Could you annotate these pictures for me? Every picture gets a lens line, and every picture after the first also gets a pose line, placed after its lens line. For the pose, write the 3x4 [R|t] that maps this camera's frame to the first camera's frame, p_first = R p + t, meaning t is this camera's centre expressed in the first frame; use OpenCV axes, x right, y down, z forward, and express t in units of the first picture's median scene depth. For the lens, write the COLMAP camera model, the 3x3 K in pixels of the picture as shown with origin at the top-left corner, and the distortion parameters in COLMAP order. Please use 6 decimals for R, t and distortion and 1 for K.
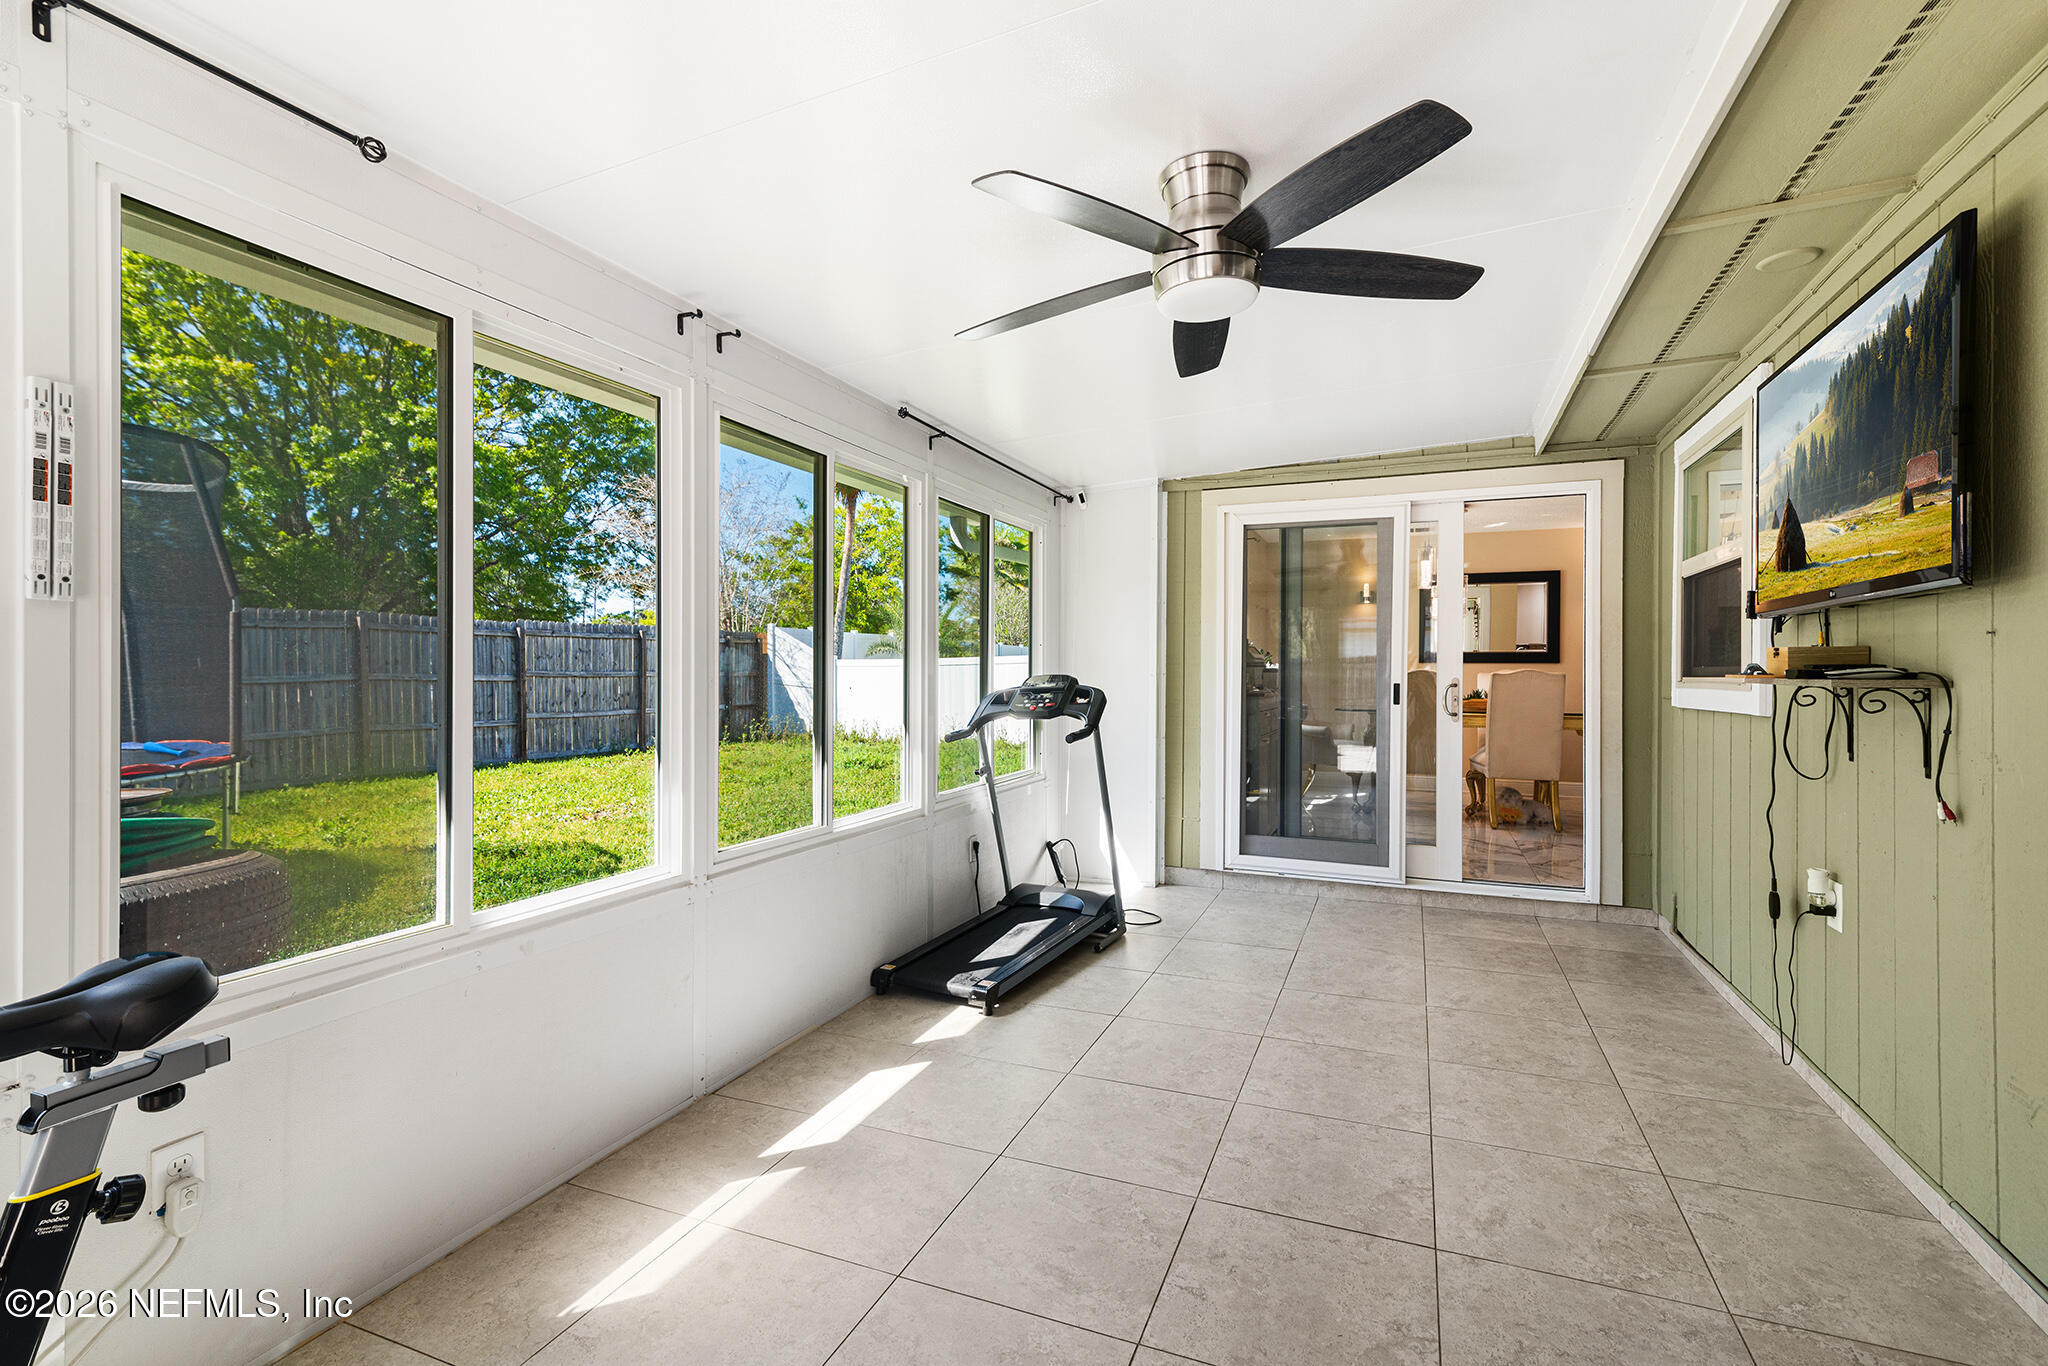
lens RADIAL K [[1193.2, 0, 872.1], [0, 1193.2, 677.7], [0, 0, 1]] dist [0.003074, -0.000237]
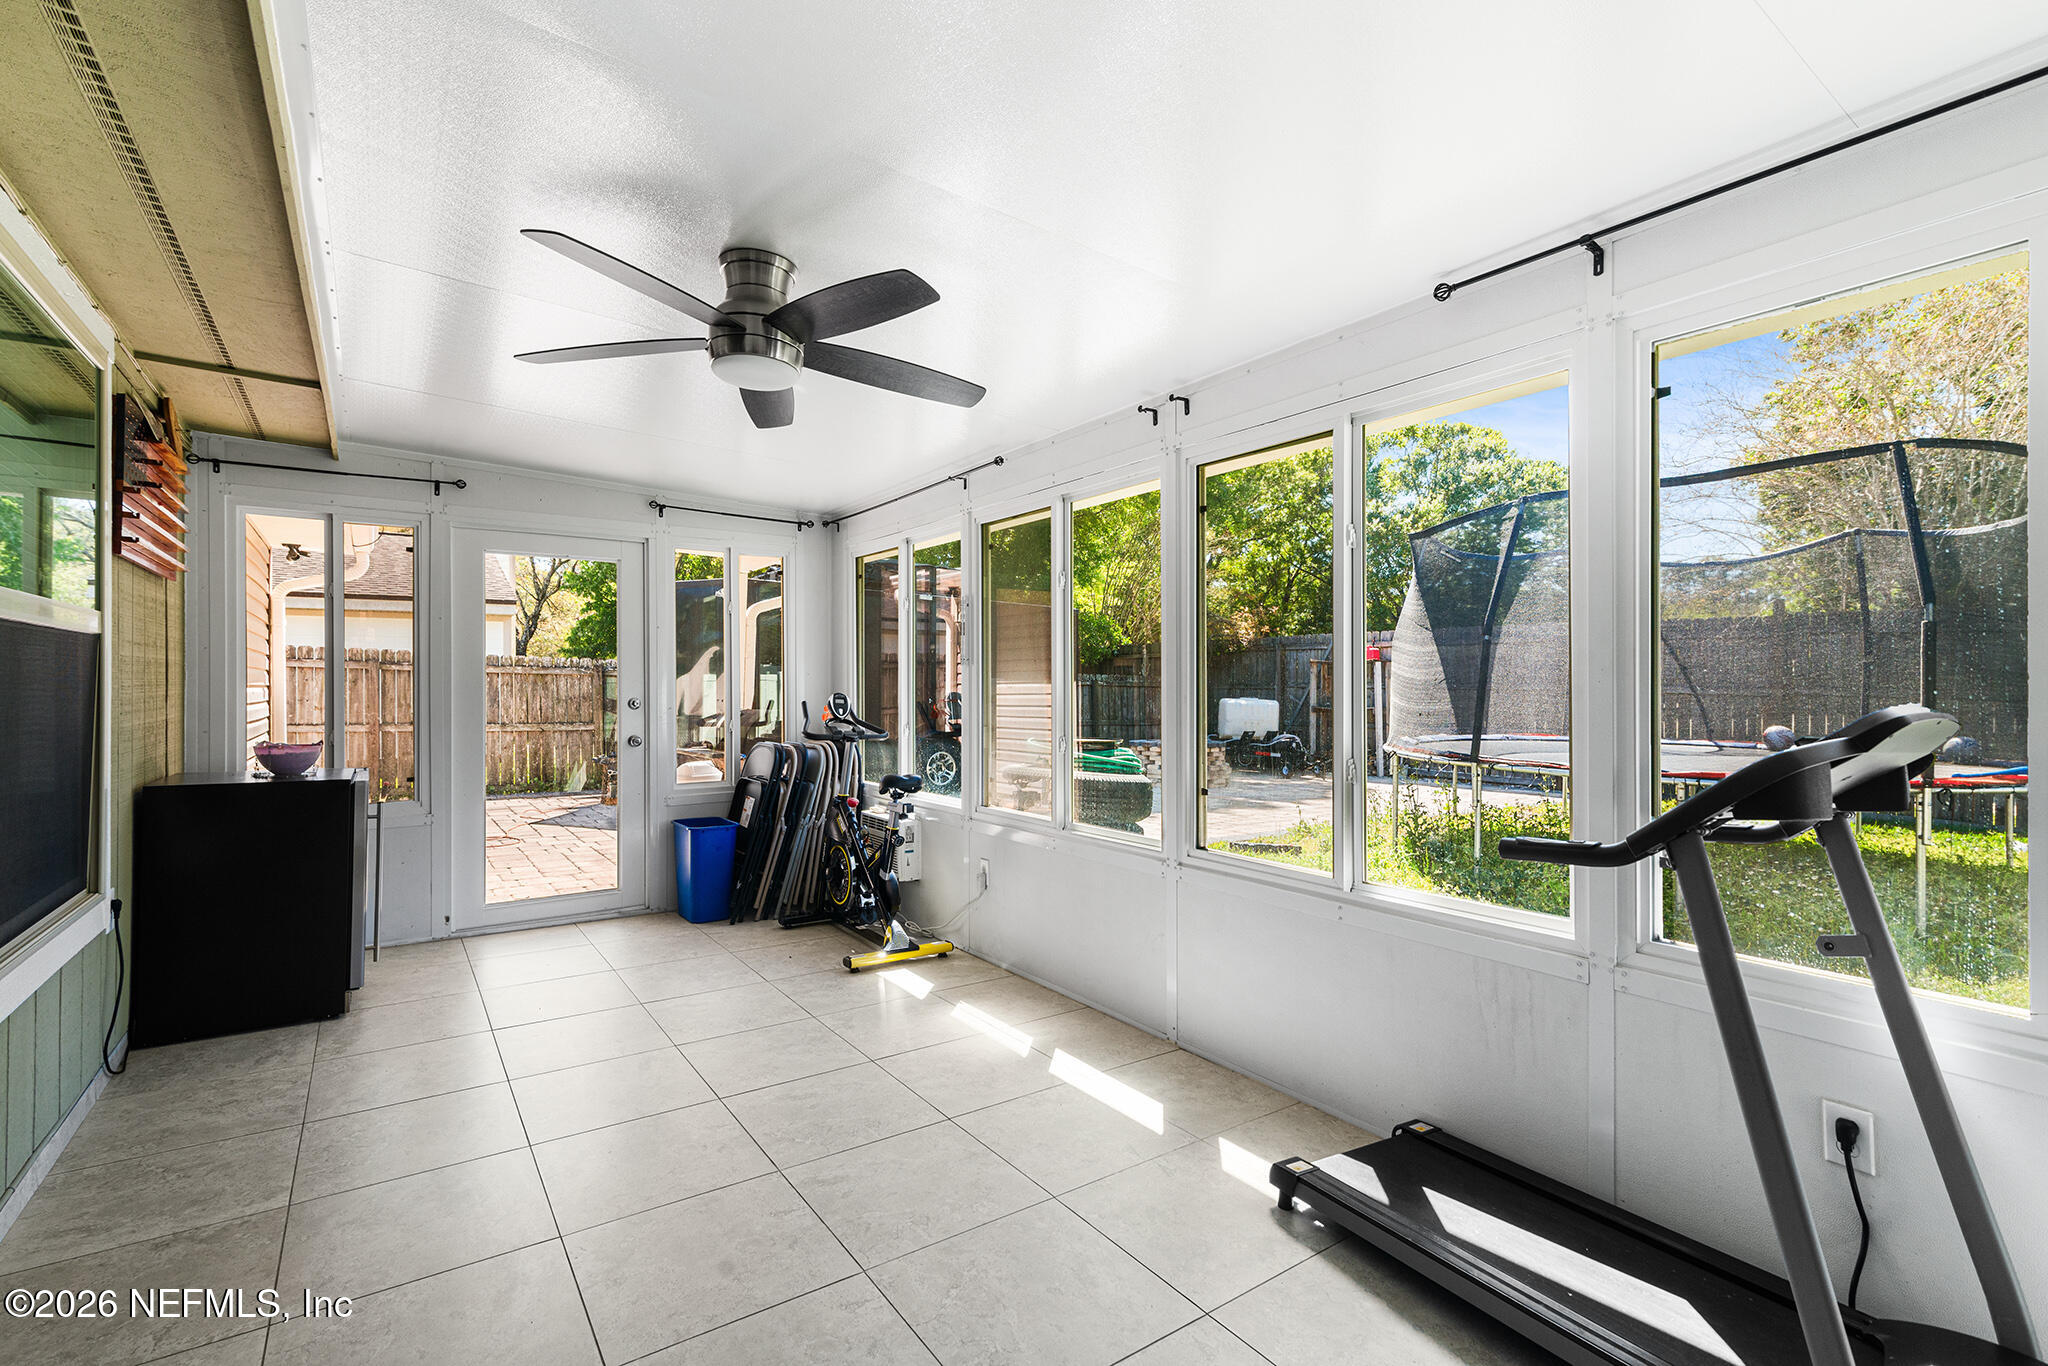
lens RADIAL K [[929.1, 0, 1021.9], [0, 929.1, 680.4], [0, 0, 1]] dist [0.010161, -0.000224]
pose [[-0.534521, -0.002517, -0.845151, 0.736611], [-0.002683, 0.999996, -0.001281, -0.012217], [0.845151, 0.001583, -0.534525, 1.378870]]
